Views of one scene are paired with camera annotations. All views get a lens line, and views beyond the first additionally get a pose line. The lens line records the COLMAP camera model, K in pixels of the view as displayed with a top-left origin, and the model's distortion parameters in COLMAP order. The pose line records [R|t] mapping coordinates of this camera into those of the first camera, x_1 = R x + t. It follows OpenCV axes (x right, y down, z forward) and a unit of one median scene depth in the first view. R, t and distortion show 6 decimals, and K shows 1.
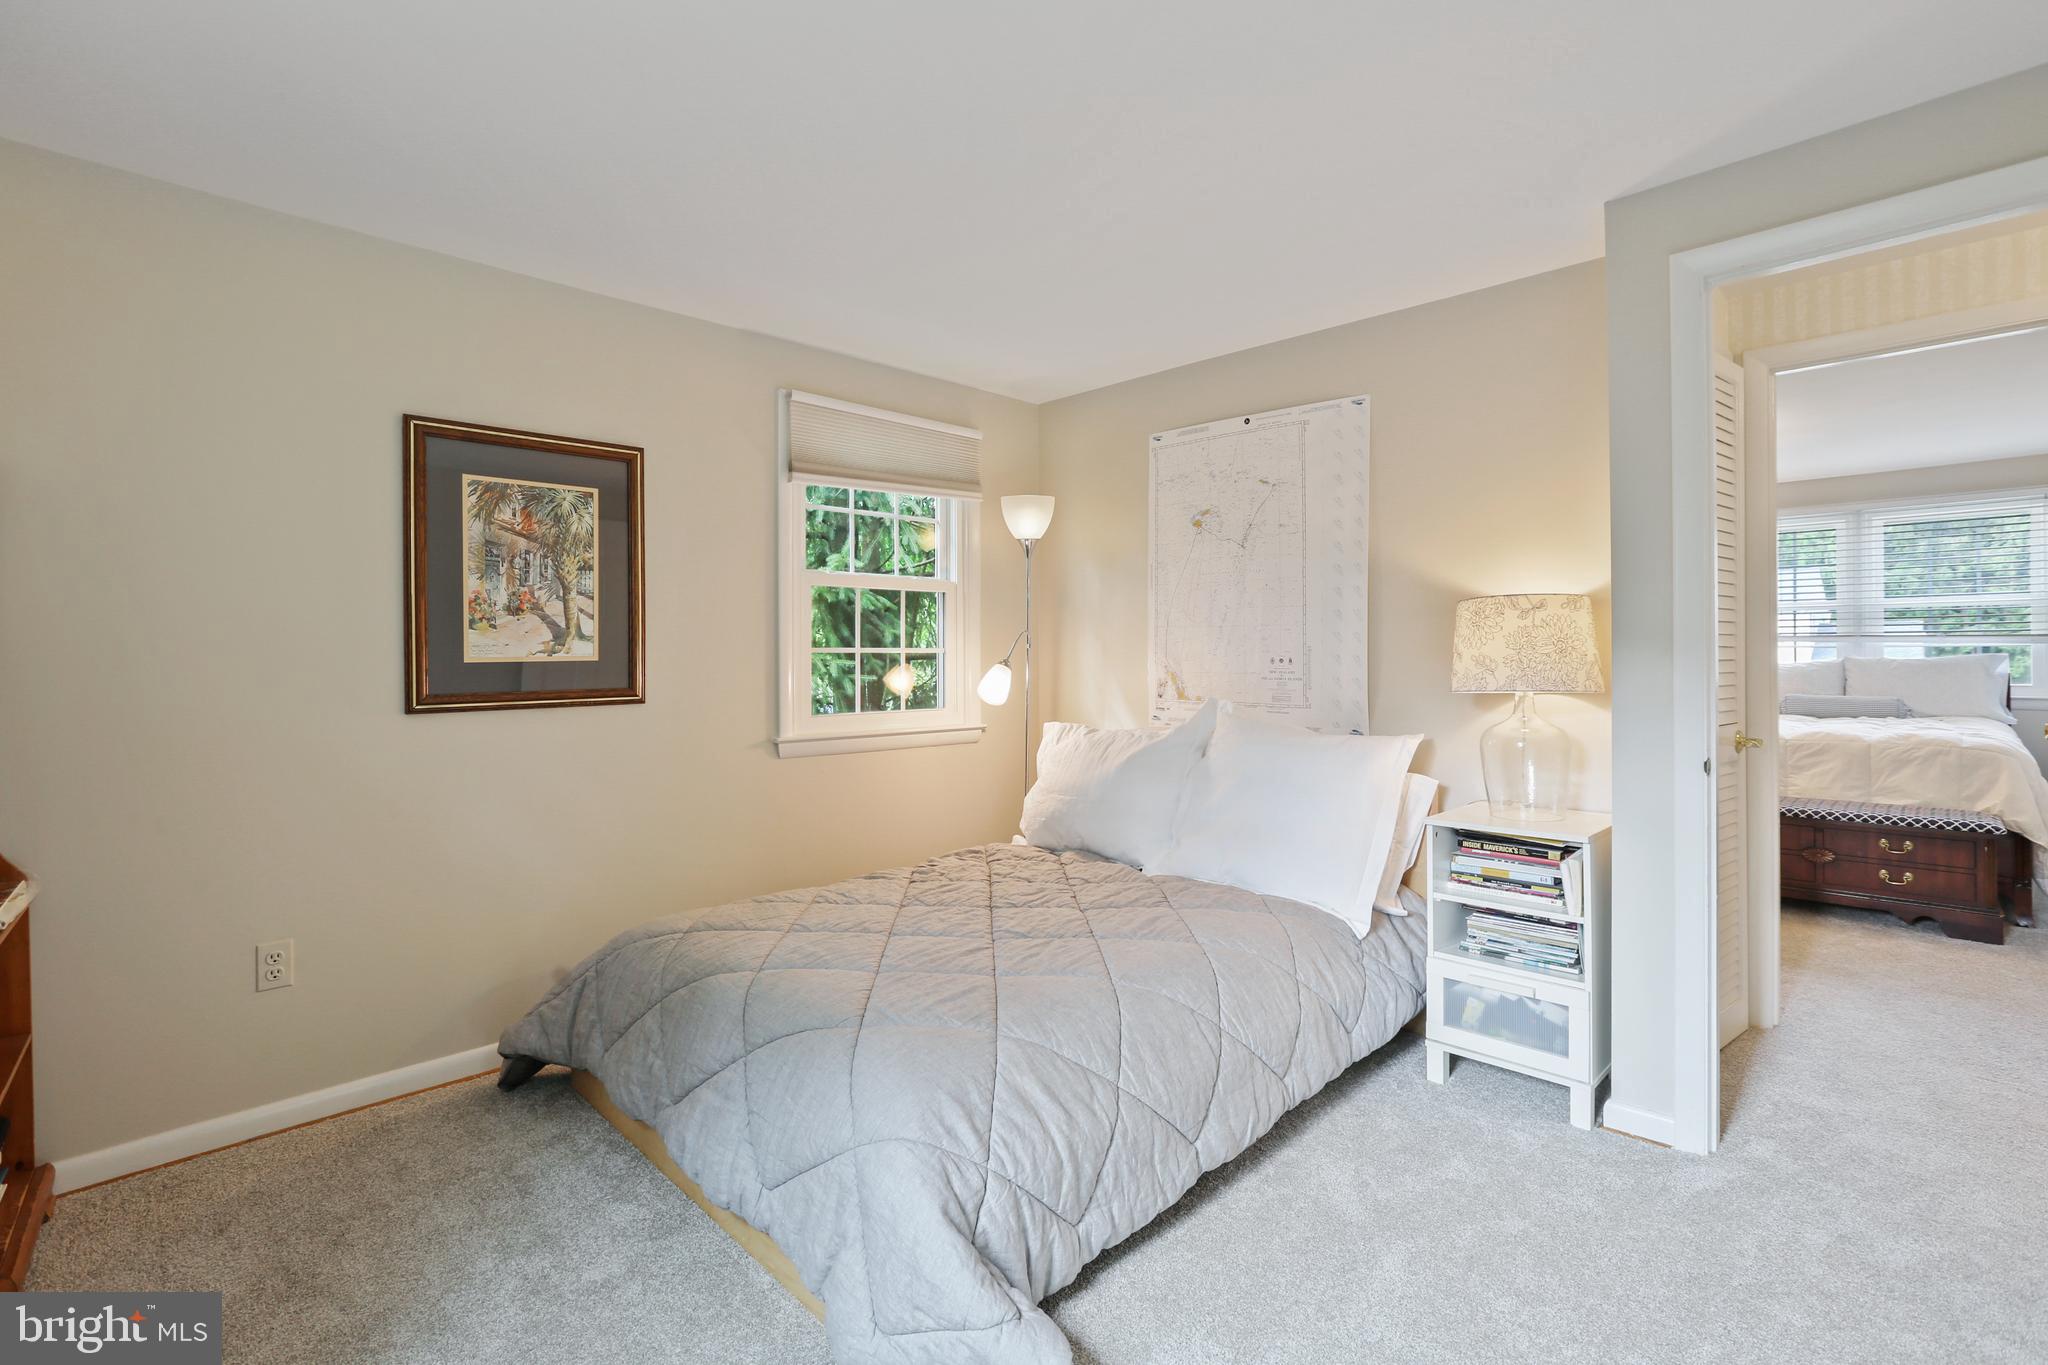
lens RADIAL K [[977.6, 0, 1021.7], [0, 977.6, 667.4], [0, 0, 1]] dist [-0.045385, 0.022166]
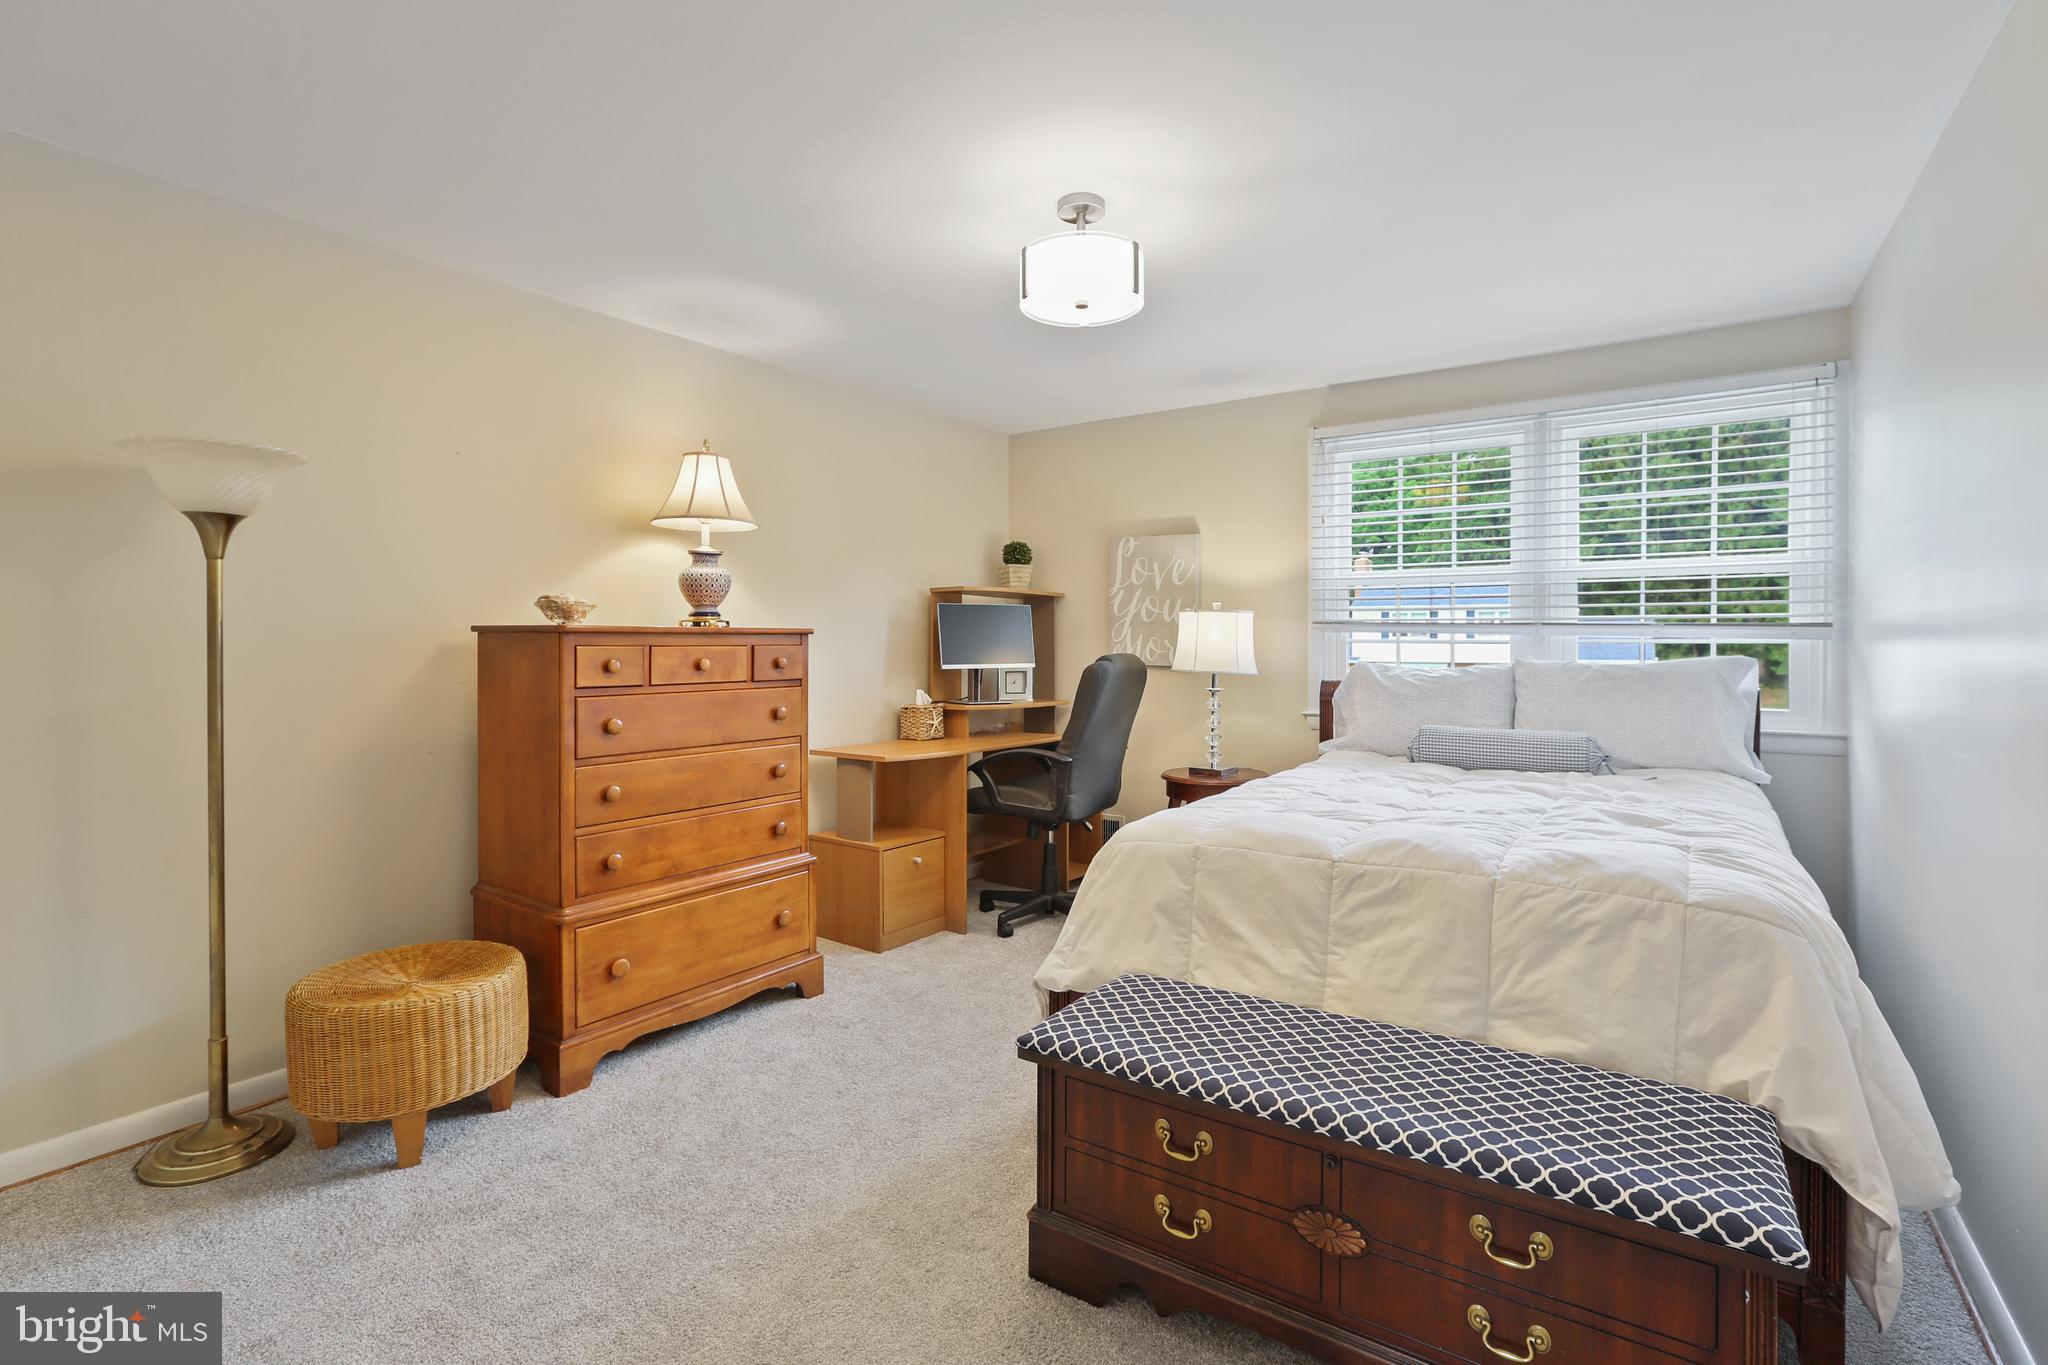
lens RADIAL K [[977.6, 0, 1021.7], [0, 977.6, 667.4], [0, 0, 1]] dist [-0.045385, 0.022166]
pose [[0.985178, 0.002774, 0.171512, 0.521713], [-0.004846, 0.999920, 0.011663, -0.012927], [-0.171466, -0.012321, 0.985113, 0.531473]]
